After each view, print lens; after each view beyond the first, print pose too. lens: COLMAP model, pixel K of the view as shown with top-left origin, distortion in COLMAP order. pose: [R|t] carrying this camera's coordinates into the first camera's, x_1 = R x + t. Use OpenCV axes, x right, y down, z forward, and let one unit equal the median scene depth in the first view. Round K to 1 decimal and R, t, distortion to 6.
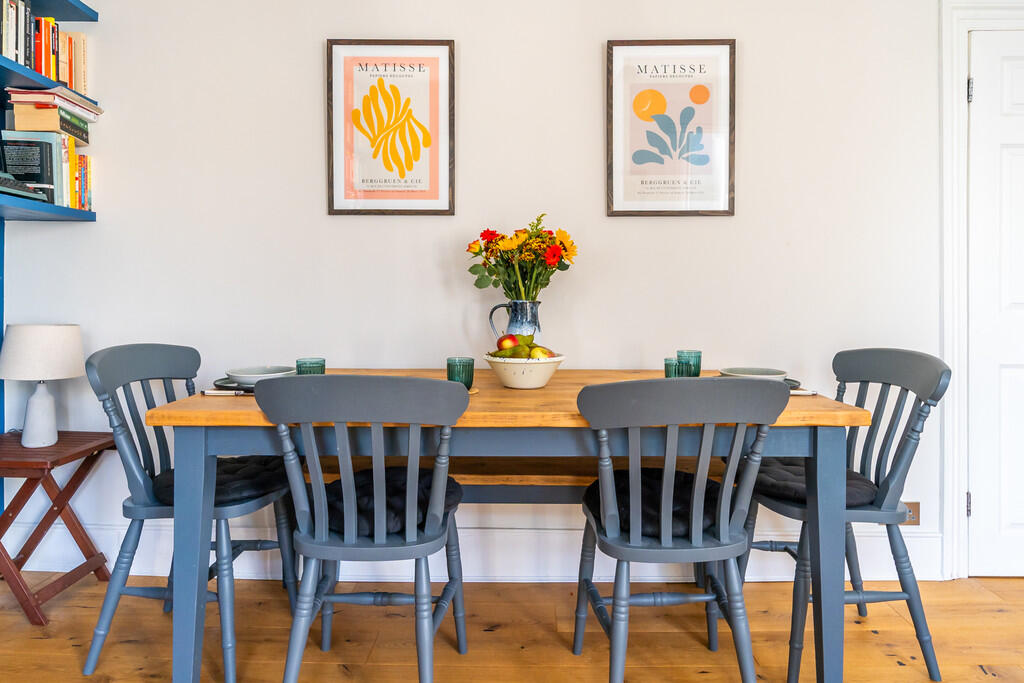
lens RADIAL K [[661.7, 0, 514.2], [0, 661.7, 296.1], [0, 0, 1]] dist [-0.018525, 0.000739]
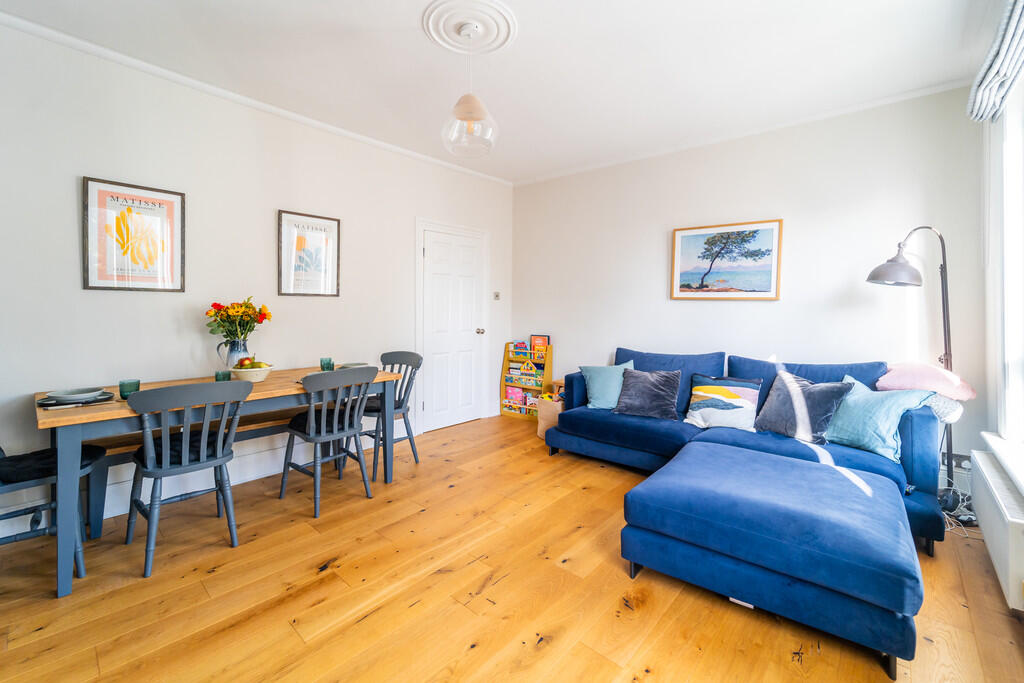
lens RADIAL K [[417.5, 0, 510.3], [0, 417.5, 306.1], [0, 0, 1]] dist [-0.001290, -0.000935]
pose [[0.670178, 0.007152, 0.742166, -0.383536], [0.007461, 0.999838, -0.016373, -0.069354], [-0.742163, 0.016510, 0.670016, -0.453932]]
